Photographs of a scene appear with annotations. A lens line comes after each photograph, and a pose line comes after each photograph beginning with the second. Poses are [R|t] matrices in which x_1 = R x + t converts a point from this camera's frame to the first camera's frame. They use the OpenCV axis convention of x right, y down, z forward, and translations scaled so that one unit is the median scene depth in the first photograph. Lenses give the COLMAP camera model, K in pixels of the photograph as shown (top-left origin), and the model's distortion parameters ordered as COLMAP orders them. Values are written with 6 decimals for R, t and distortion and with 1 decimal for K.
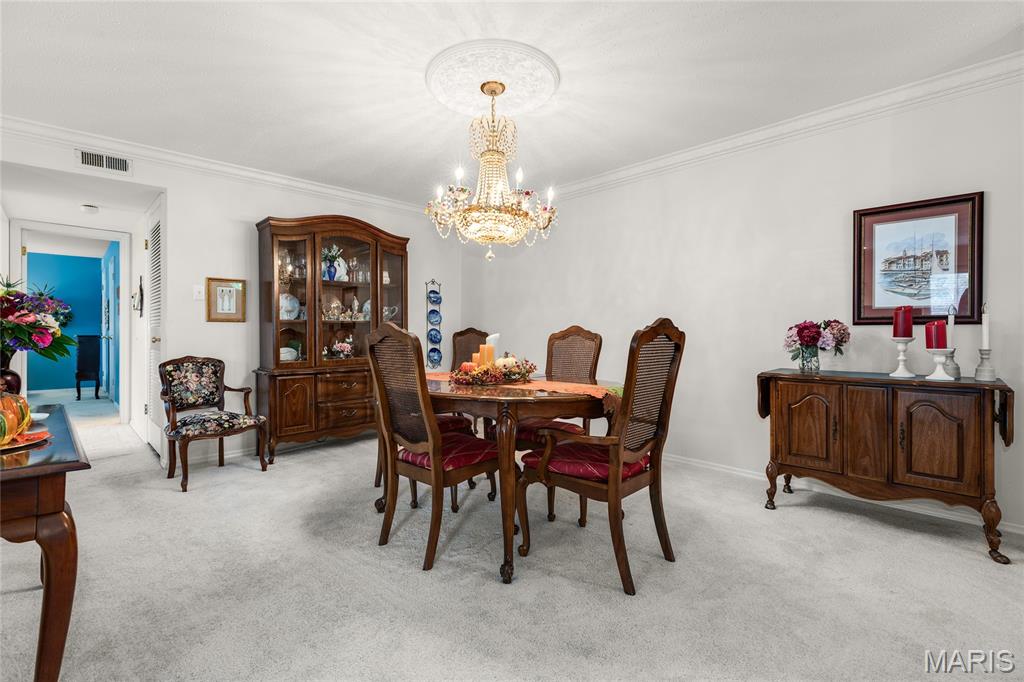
lens RADIAL K [[456.4, 0, 512.1], [0, 456.4, 333.9], [0, 0, 1]] dist [0.000706, 0.000419]
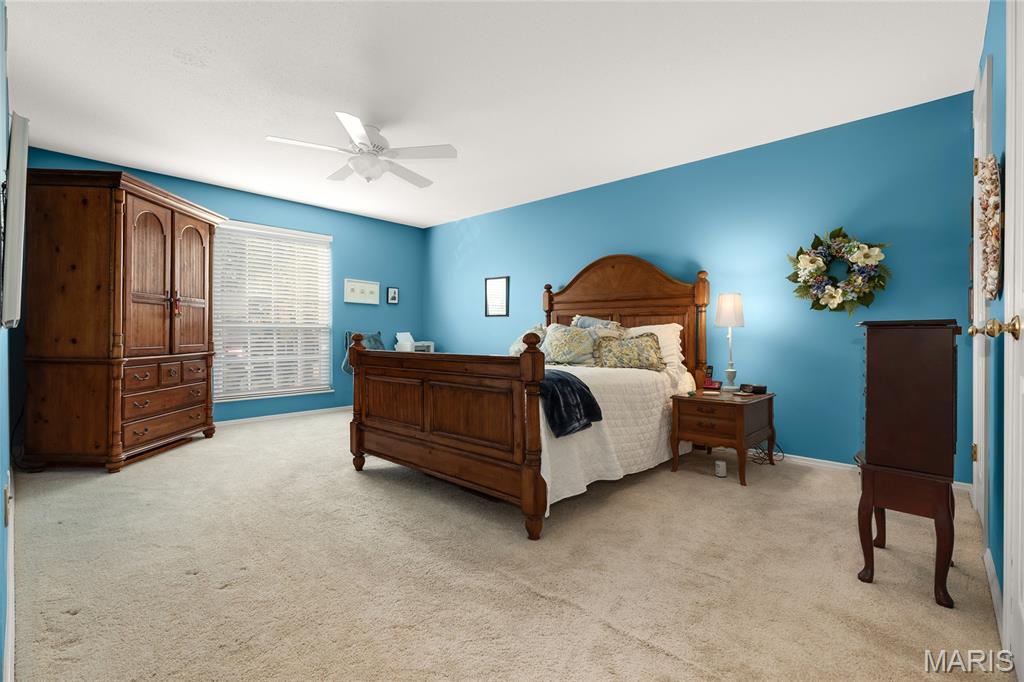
lens RADIAL K [[456.4, 0, 512.1], [0, 456.4, 333.9], [0, 0, 1]] dist [0.000706, 0.000419]
pose [[0.043260, 0.002375, -0.999061, -0.350131], [-0.002293, 0.999995, 0.002278, 0.004670], [0.999061, 0.002192, 0.043265, 0.392792]]
